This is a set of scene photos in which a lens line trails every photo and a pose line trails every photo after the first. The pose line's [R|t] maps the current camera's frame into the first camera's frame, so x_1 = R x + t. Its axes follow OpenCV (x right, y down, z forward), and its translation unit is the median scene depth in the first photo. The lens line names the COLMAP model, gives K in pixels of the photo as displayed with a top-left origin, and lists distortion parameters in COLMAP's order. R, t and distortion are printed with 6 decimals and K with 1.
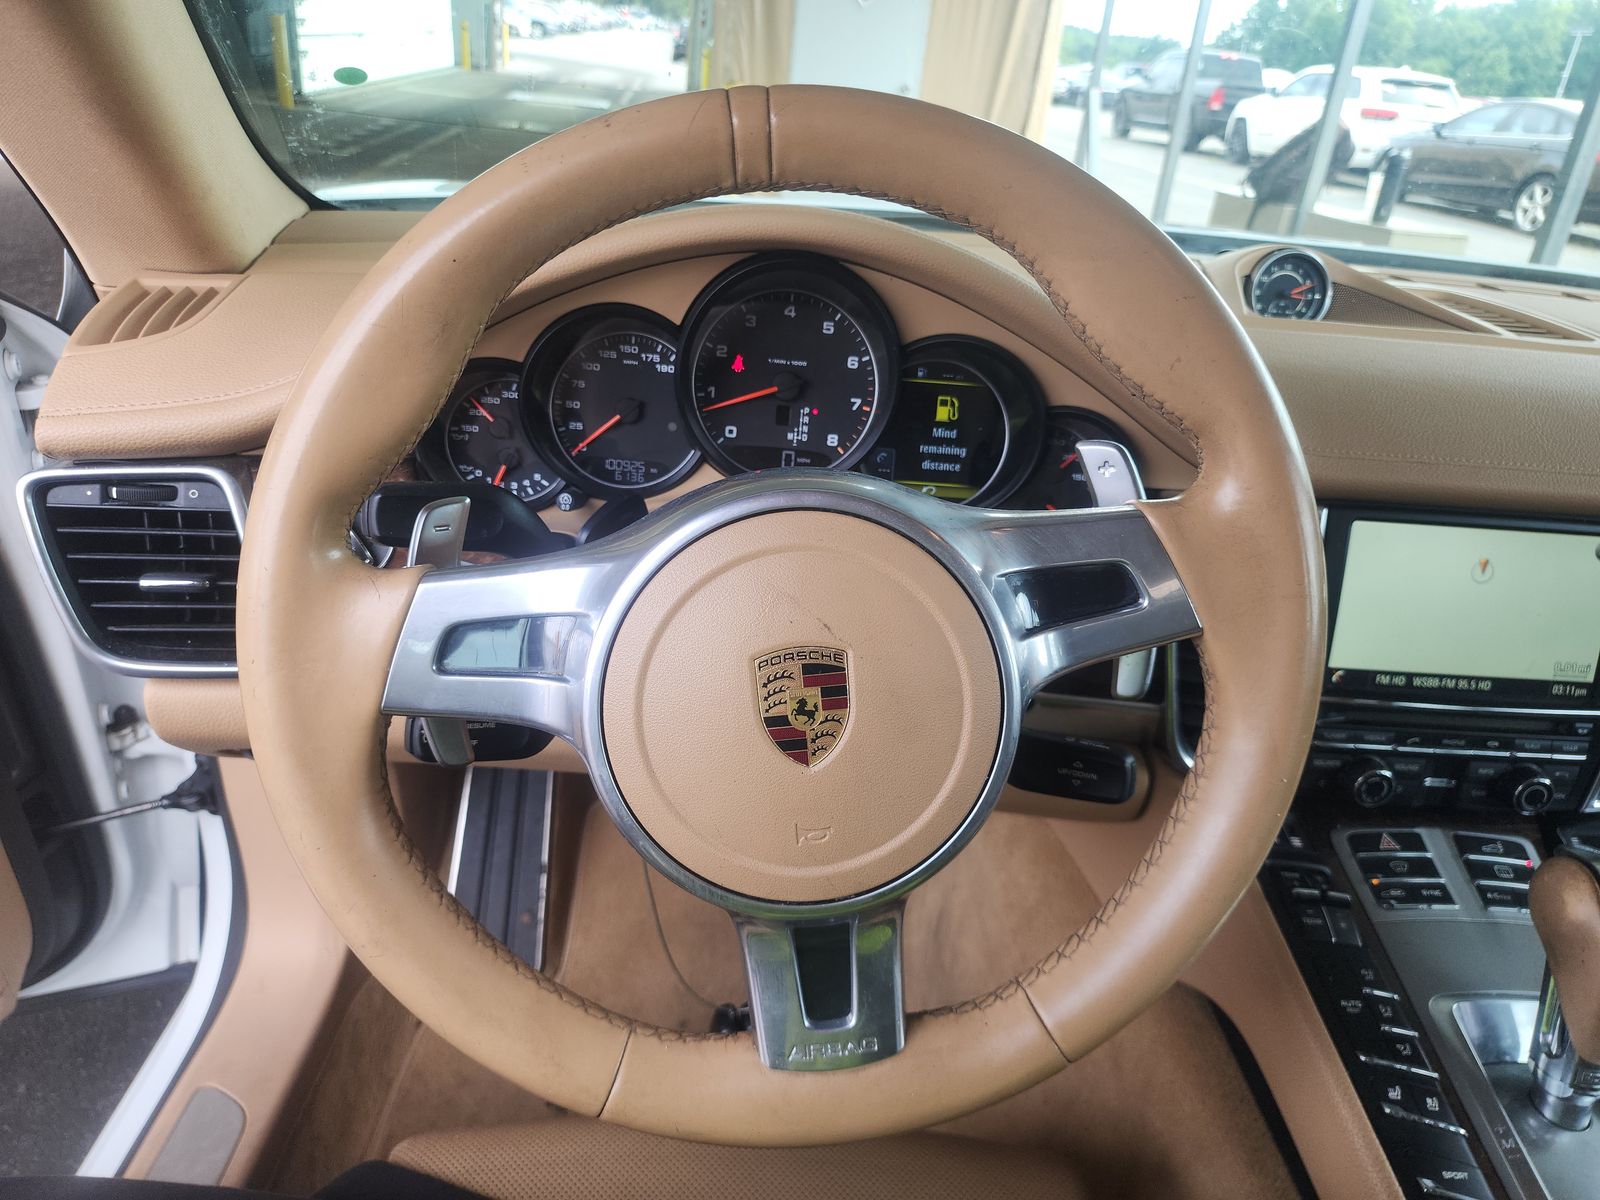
lens RADIAL K [[1080.8, 0, 800.0], [0, 1080.8, 600.0], [0, 0, 1]] dist [-0.007822, -0.000878]
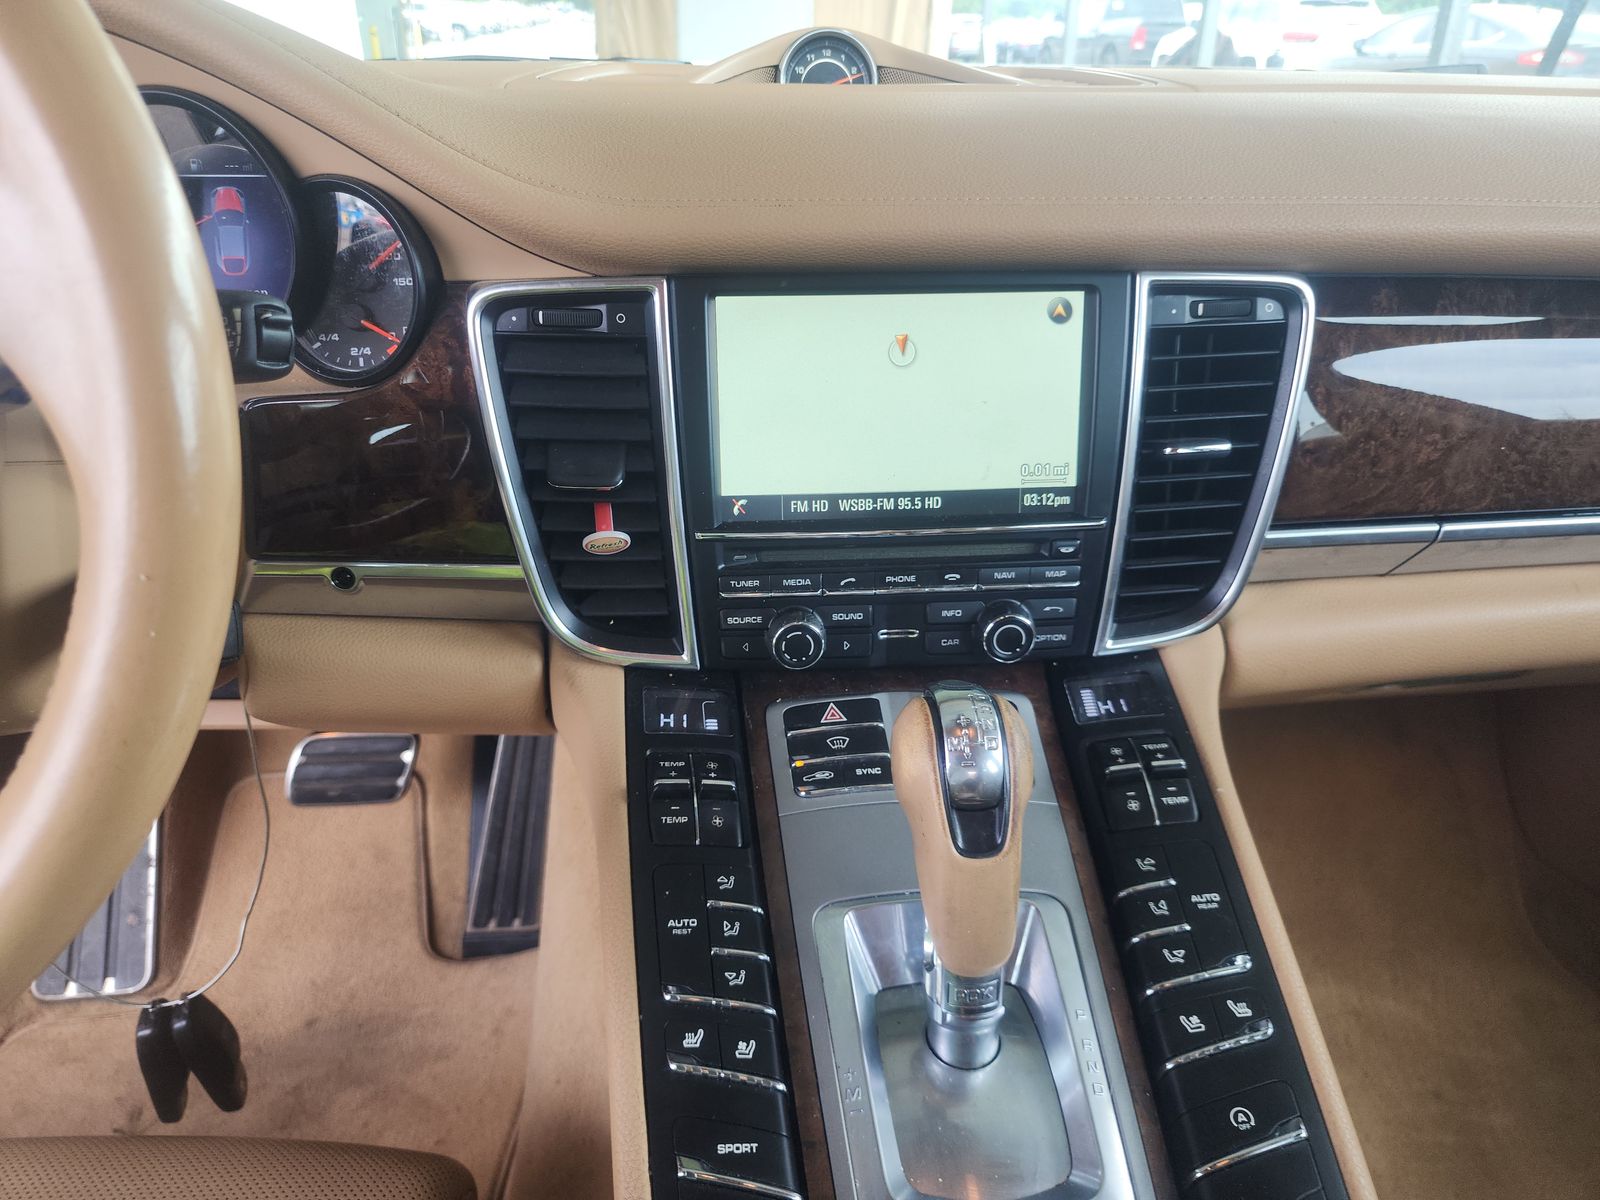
lens RADIAL K [[1057.1, 0, 800.0], [0, 1057.1, 600.0], [0, 0, 1]] dist [0.081323, -0.101440]
pose [[0.995900, -0.090367, 0.004087, 0.527147], [0.090307, 0.995829, 0.012977, 0.130309], [-0.005243, -0.012554, 0.999907, 0.231542]]
